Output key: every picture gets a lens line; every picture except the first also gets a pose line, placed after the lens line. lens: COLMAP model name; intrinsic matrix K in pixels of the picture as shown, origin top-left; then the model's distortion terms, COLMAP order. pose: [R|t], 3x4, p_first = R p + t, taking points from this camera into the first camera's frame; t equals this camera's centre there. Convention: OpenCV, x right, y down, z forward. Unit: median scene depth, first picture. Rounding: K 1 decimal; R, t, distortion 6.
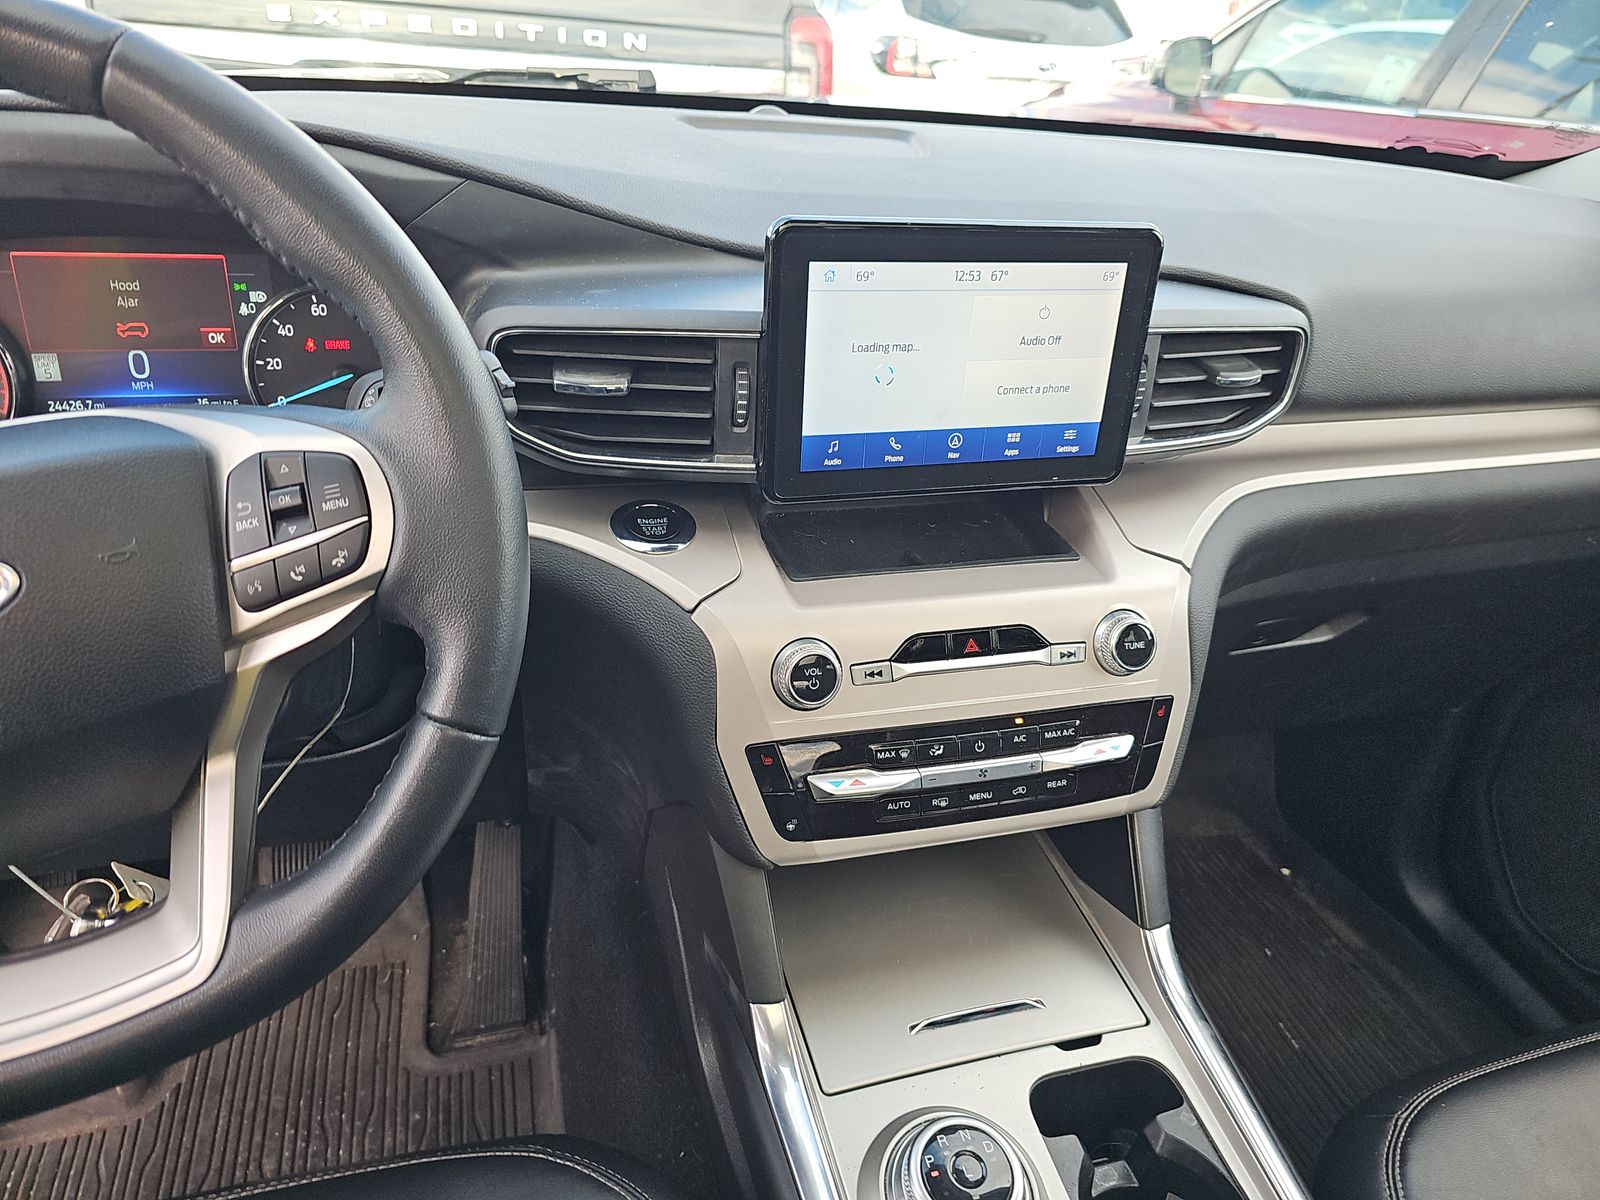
lens RADIAL K [[1053.2, 0, 803.5], [0, 1053.2, 604.2], [0, 0, 1]] dist [0.065468, -0.060631]
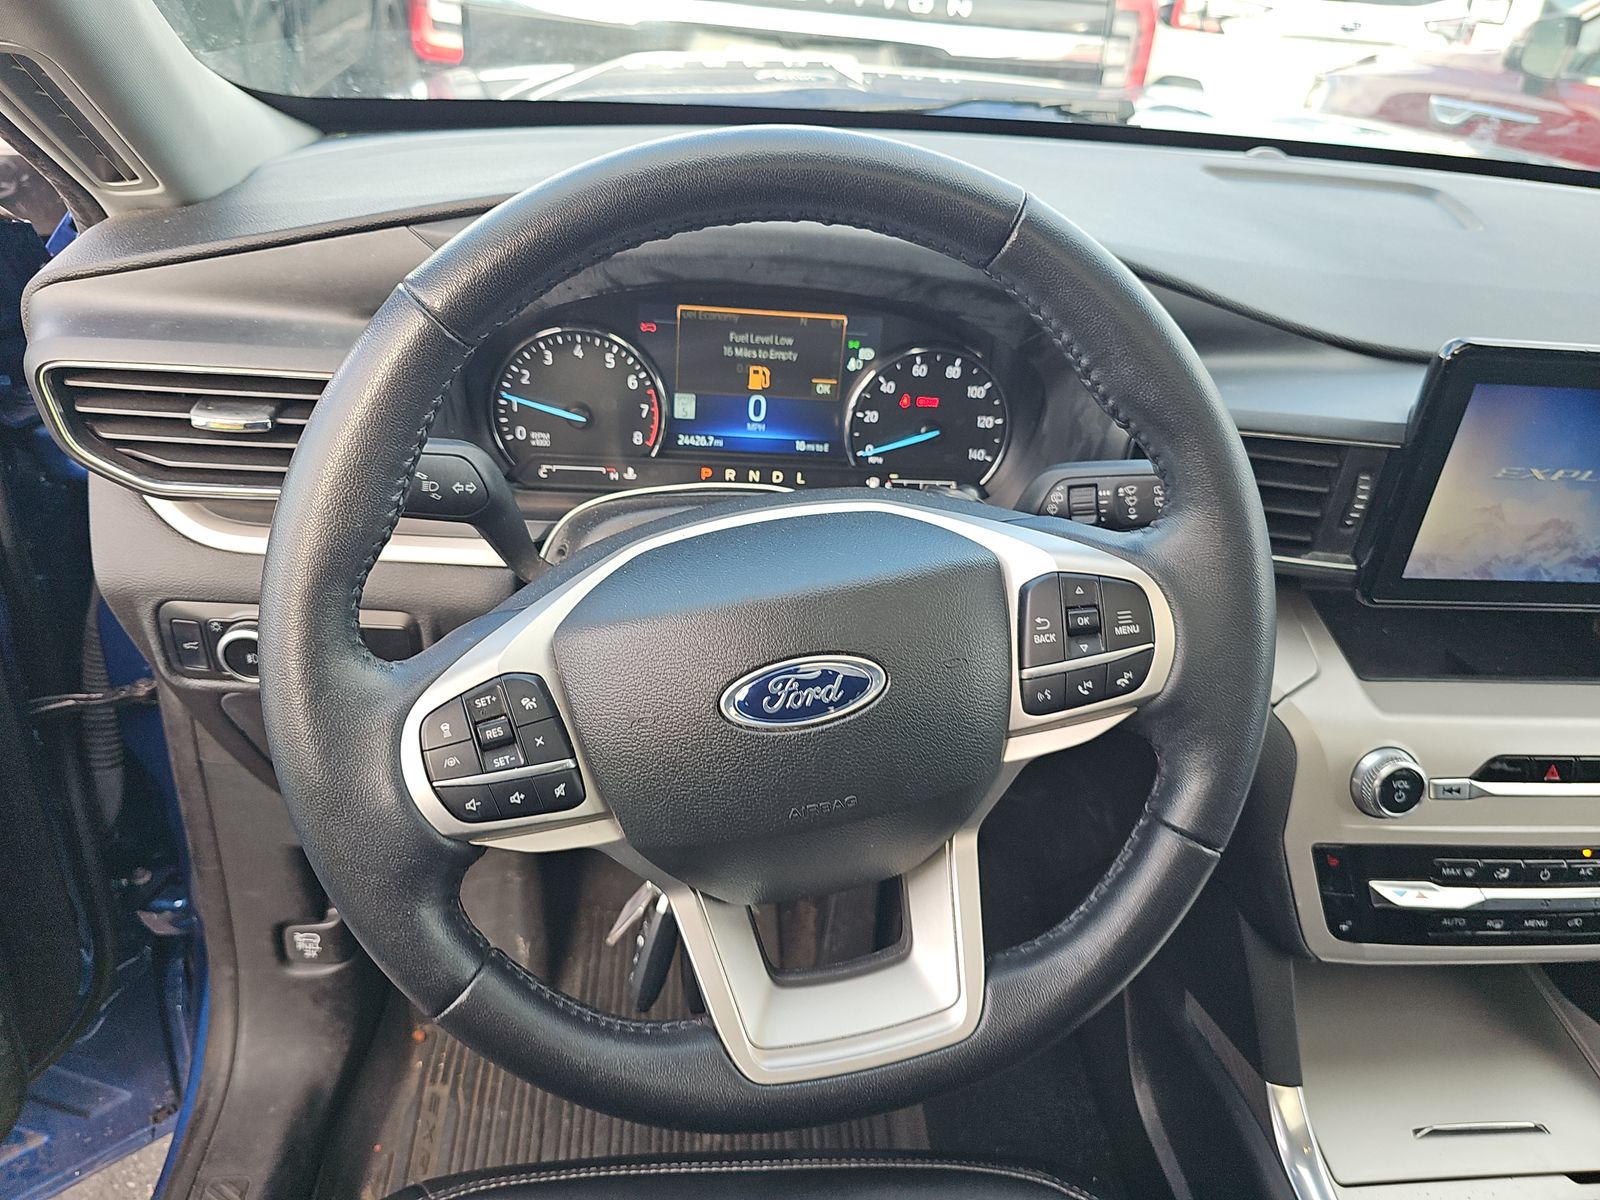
lens RADIAL K [[1060.1, 0, 800.0], [0, 1060.1, 600.0], [0, 0, 1]] dist [0.023553, -0.020296]
pose [[0.978458, 0.120700, -0.167488, -0.373859], [-0.113469, 0.992173, 0.052130, -0.090604], [0.172469, -0.032003, 0.984495, -0.081115]]
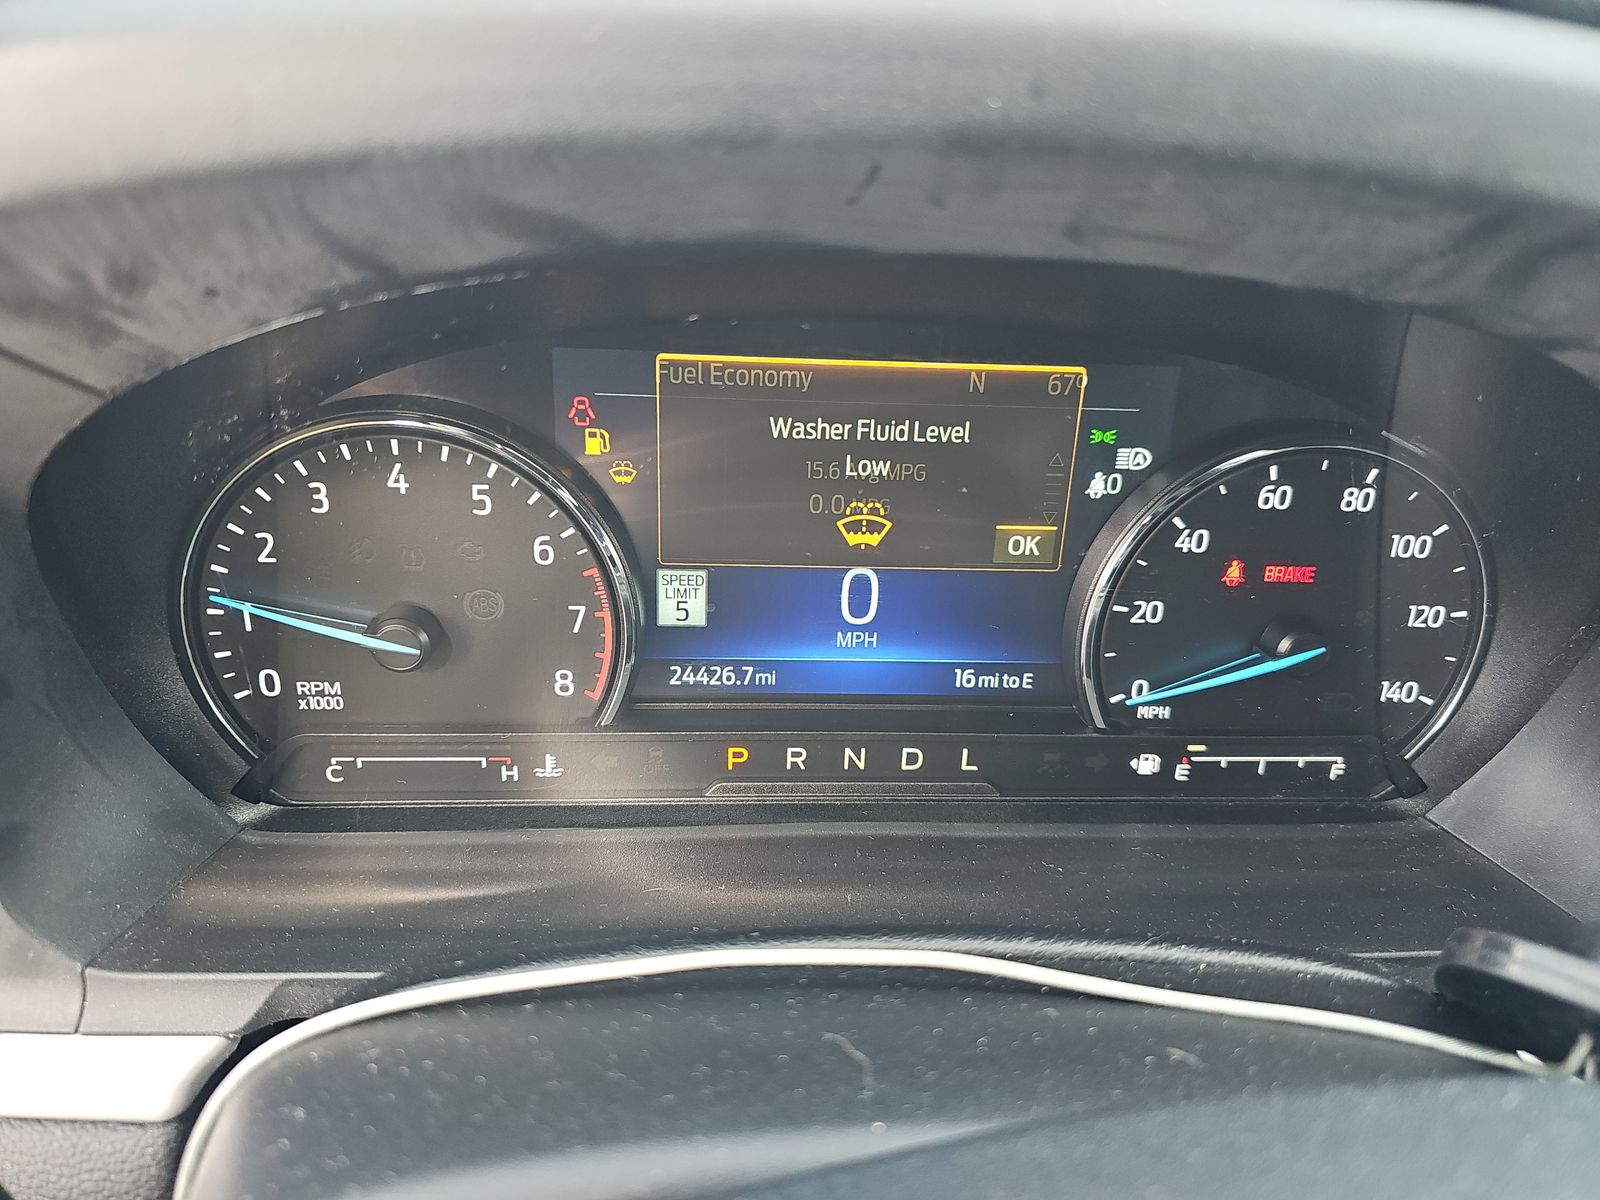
lens RADIAL K [[1087.8, 0, 800.0], [0, 1087.8, 600.0], [0, 0, 1]] dist [-0.023908, -0.001648]
pose [[0.968442, 0.091673, -0.231766, -0.545667], [-0.094703, 0.995504, -0.001954, -0.222096], [0.230545, 0.023842, 0.972770, 0.556291]]
